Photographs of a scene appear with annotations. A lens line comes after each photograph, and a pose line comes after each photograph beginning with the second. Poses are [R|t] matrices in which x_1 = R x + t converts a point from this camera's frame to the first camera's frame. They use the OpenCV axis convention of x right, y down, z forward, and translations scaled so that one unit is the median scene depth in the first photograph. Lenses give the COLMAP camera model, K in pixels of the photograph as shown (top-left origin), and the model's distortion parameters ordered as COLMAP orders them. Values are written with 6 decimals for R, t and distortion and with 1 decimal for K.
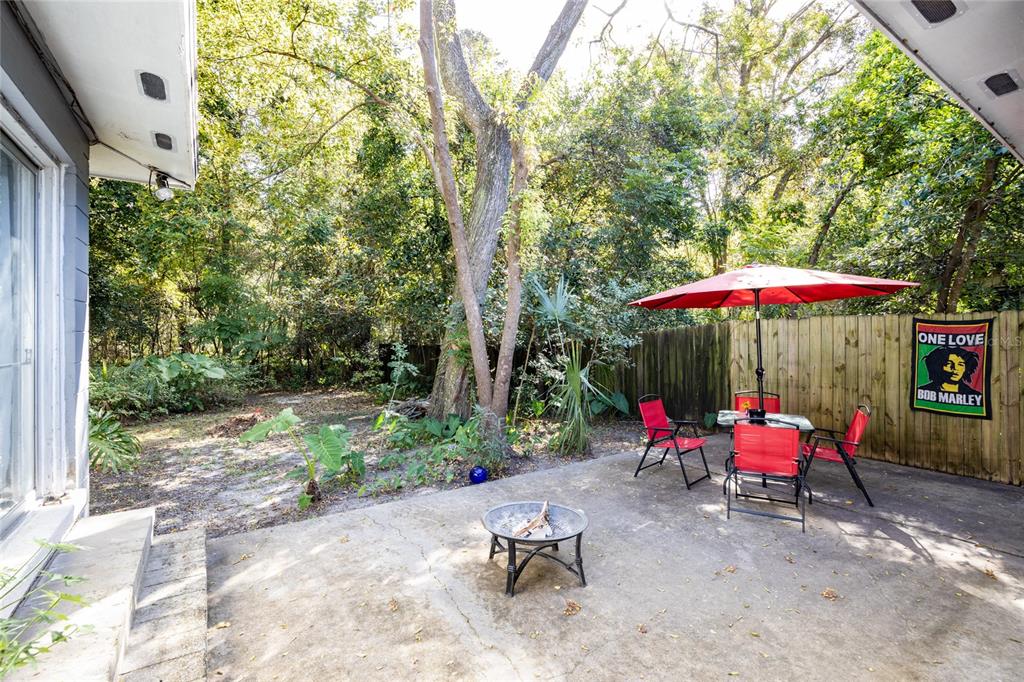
lens RADIAL K [[469.1, 0, 512.0], [0, 469.1, 341.0], [0, 0, 1]] dist [-0.023607, -0.000162]
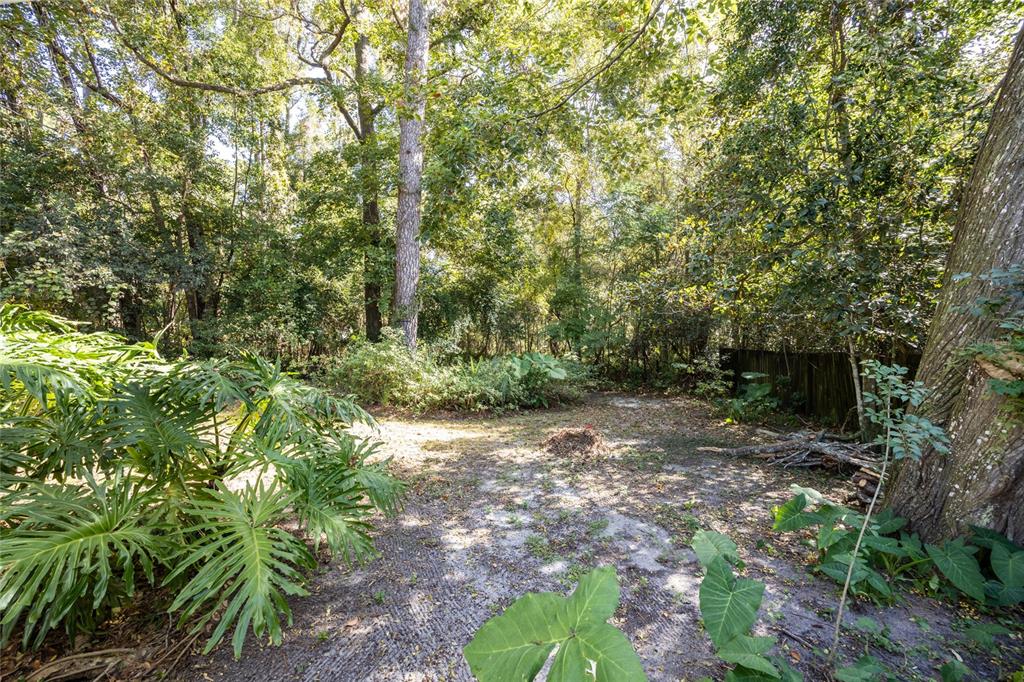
lens RADIAL K [[394.4, 0, 516.4], [0, 394.4, 336.7], [0, 0, 1]] dist [-0.001800, -0.000023]
pose [[0.750347, 0.007389, -0.661003, -0.212177], [-0.016241, 0.999842, -0.007260, -0.007427], [0.660845, 0.016183, 0.750348, 0.460894]]
